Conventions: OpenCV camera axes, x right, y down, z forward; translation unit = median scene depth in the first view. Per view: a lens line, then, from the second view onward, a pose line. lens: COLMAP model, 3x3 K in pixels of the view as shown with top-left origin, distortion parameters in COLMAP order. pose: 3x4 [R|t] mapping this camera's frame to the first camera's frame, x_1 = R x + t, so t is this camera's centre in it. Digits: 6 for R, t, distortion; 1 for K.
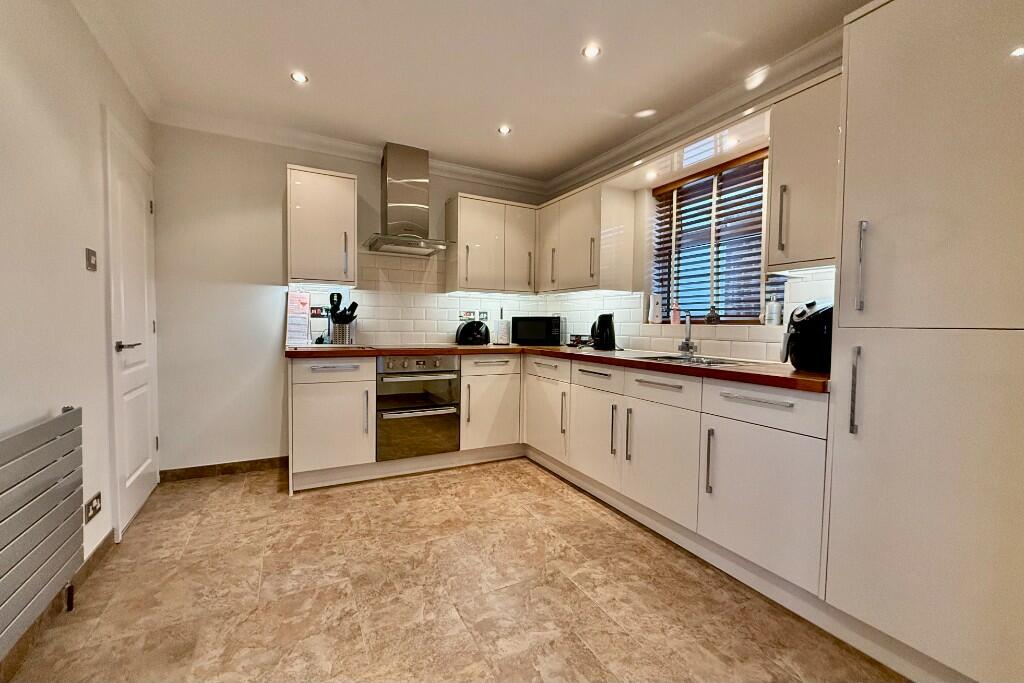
lens RADIAL K [[428.1, 0, 510.3], [0, 428.1, 340.2], [0, 0, 1]] dist [0.001419, -0.000408]
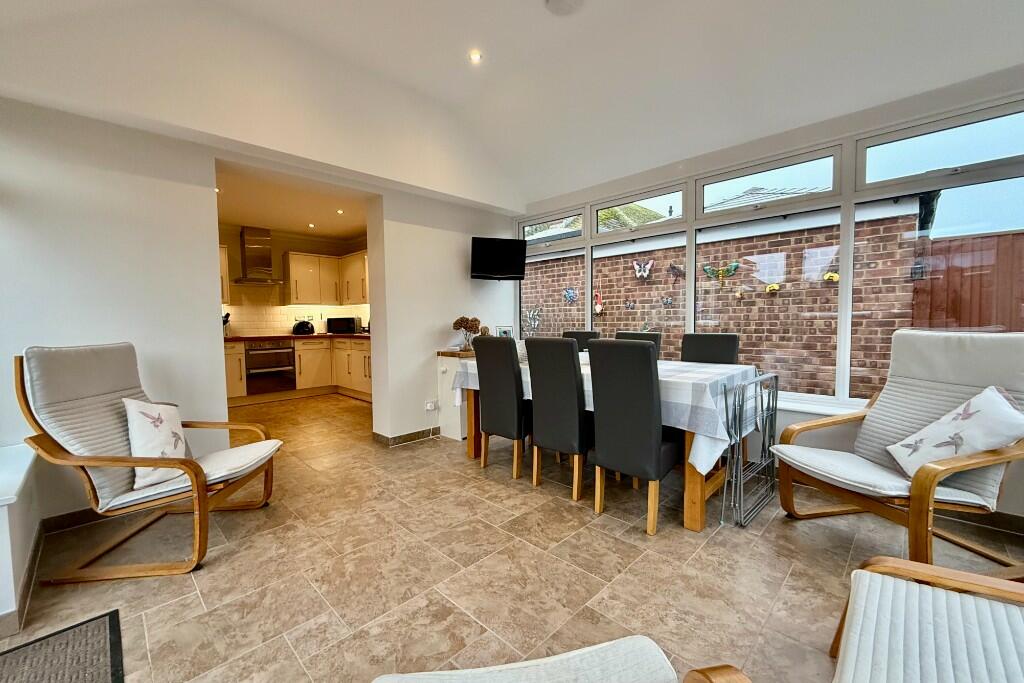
lens RADIAL K [[410.2, 0, 512.6], [0, 410.2, 343.4], [0, 0, 1]] dist [-0.000422, -0.000081]
pose [[0.948982, -0.044962, 0.312110, 0.280517], [0.039263, 0.998928, 0.024526, 0.054694], [-0.312878, -0.011020, 0.949729, -1.238308]]
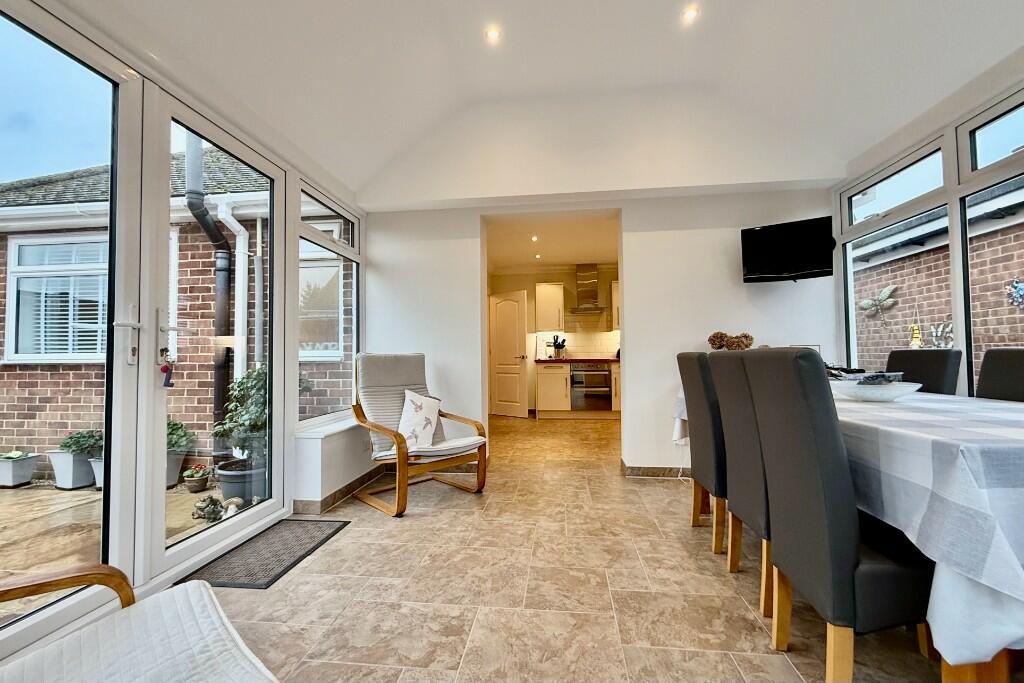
lens RADIAL K [[428.1, 0, 511.8], [0, 428.1, 343.9], [0, 0, 1]] dist [0.001419, -0.000408]
pose [[0.832088, -0.038580, -0.553301, 0.726000], [0.000232, 0.997602, -0.069211, 0.101869], [0.554644, 0.057462, 0.830101, -1.119290]]
